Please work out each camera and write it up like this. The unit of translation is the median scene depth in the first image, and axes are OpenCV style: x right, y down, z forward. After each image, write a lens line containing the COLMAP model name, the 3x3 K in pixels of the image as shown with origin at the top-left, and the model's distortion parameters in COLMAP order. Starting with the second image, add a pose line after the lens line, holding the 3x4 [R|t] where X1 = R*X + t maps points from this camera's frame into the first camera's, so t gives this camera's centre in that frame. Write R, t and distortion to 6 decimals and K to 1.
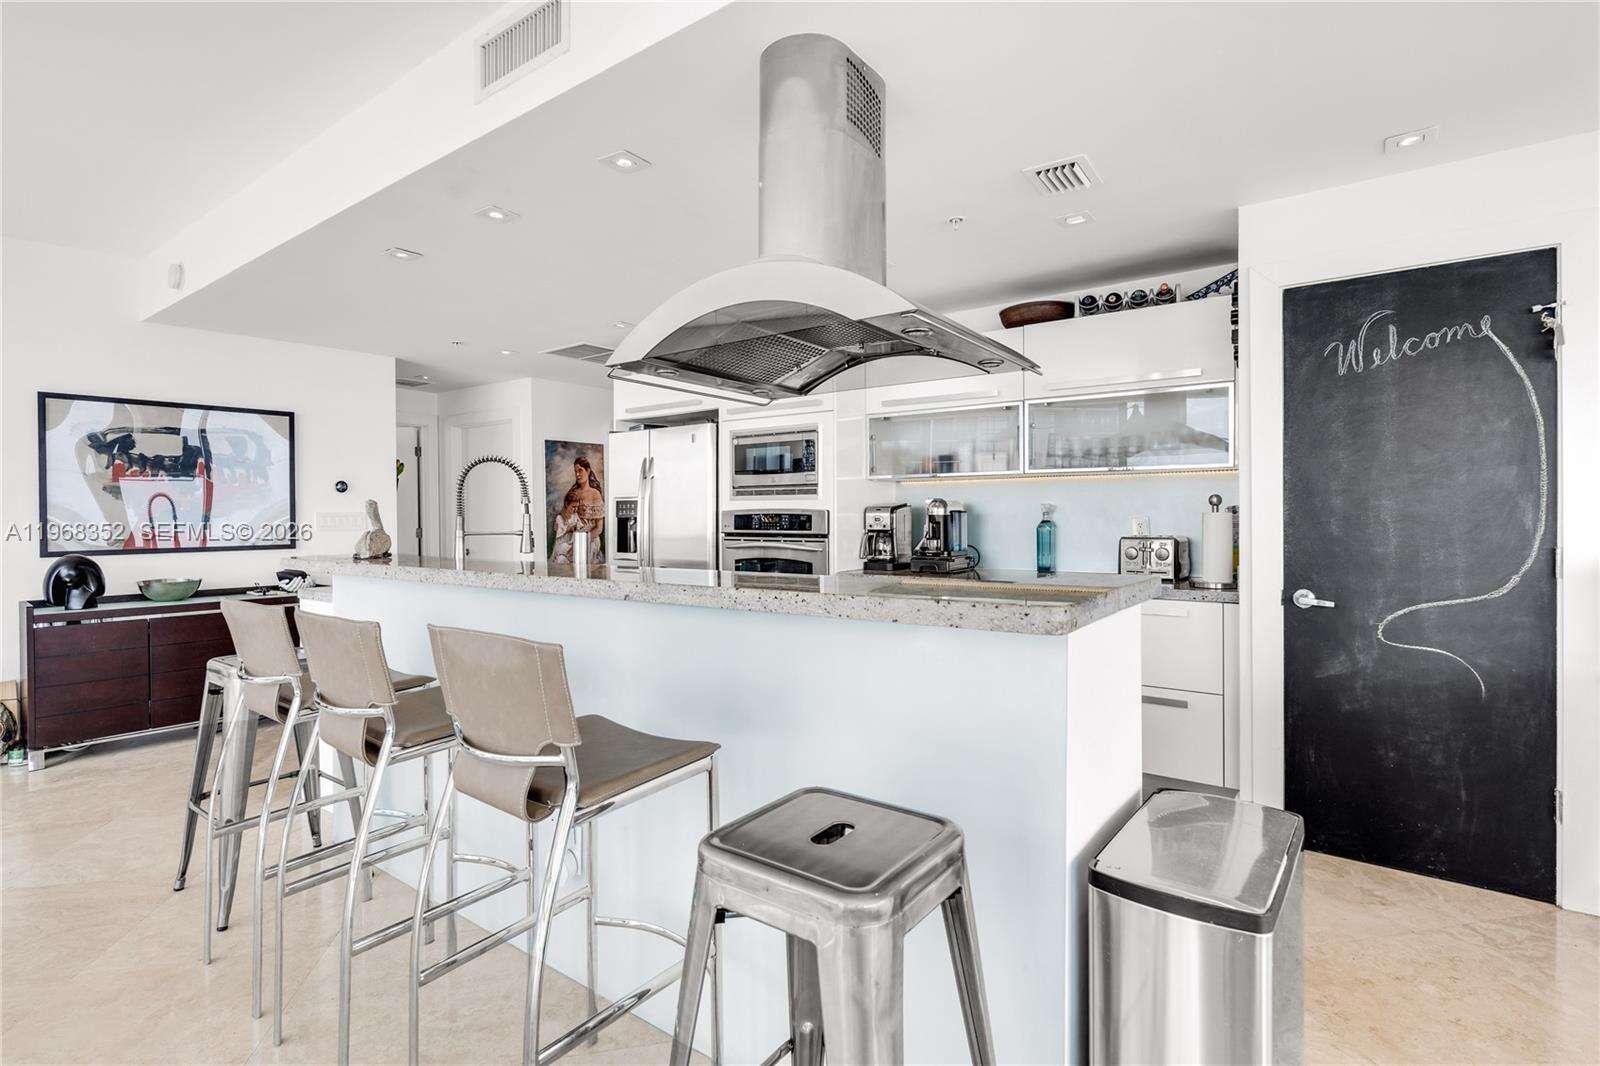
lens RADIAL K [[762.8, 0, 808.5], [0, 762.8, 506.3], [0, 0, 1]] dist [-0.002085, -0.000140]
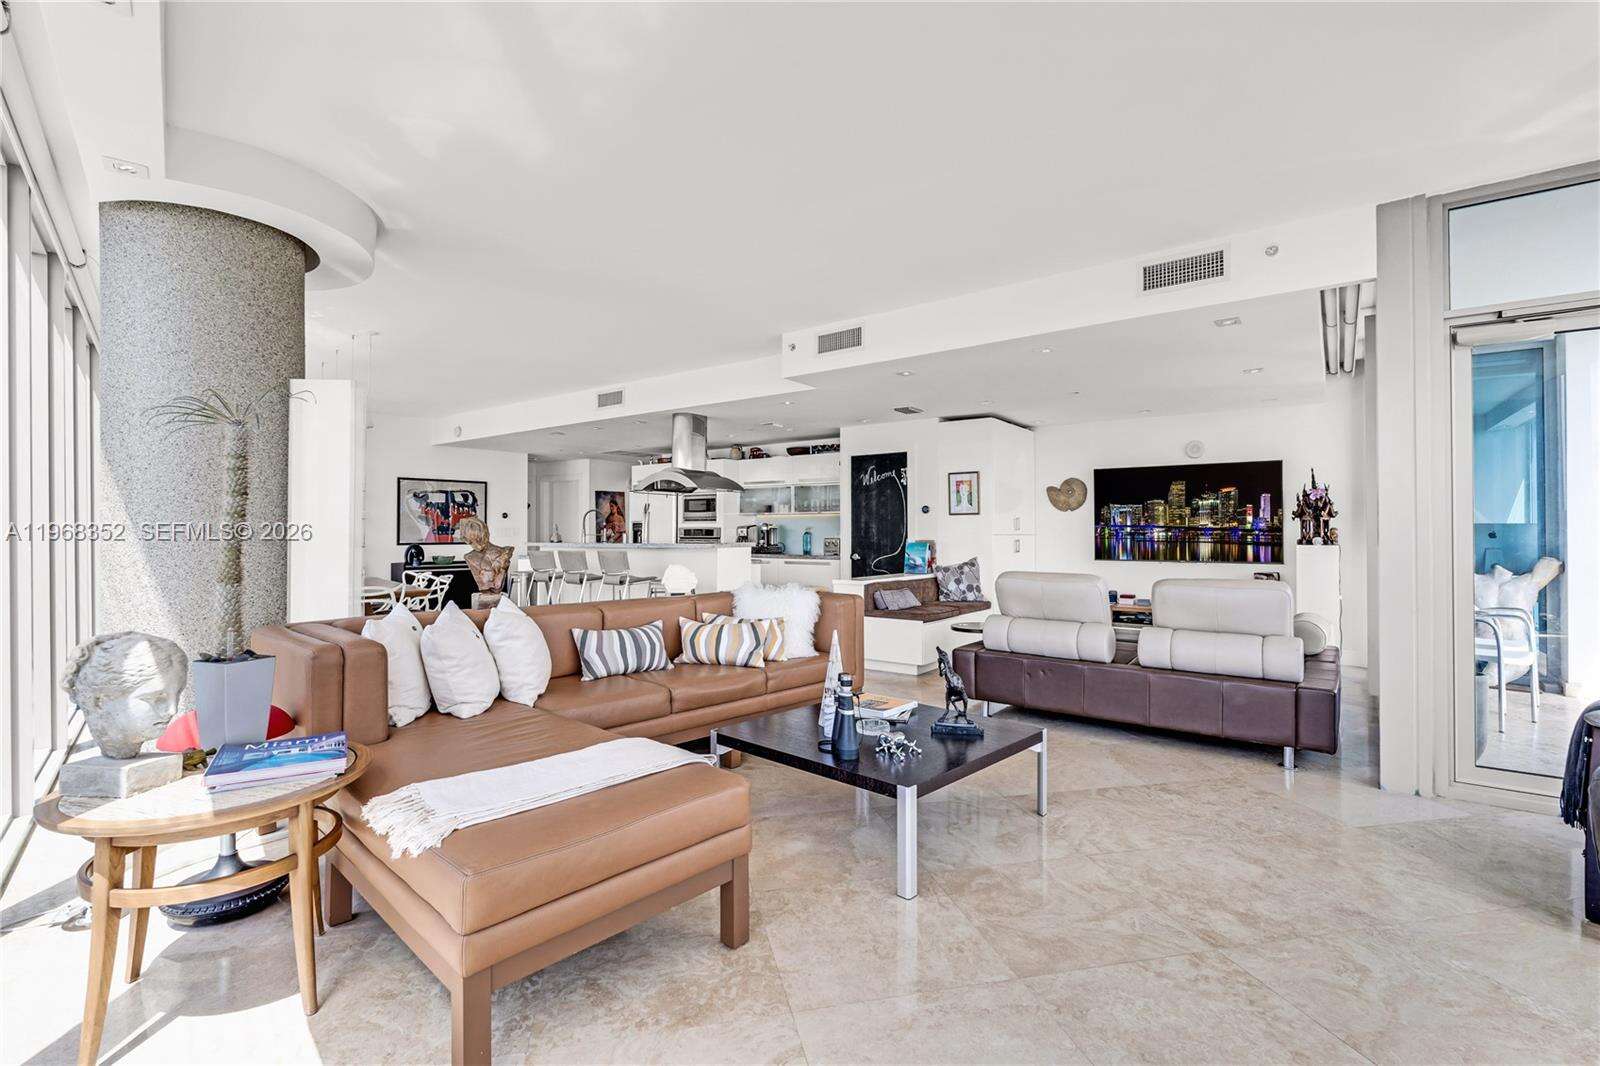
lens RADIAL K [[713.8, 0, 796.3], [0, 713.8, 522.4], [0, 0, 1]] dist [-0.002440, 0.001311]
pose [[0.999865, 0.005591, -0.015446, 0.284350], [-0.005678, 0.999968, -0.005554, -0.000278], [0.015414, 0.005641, 0.999865, -1.187459]]
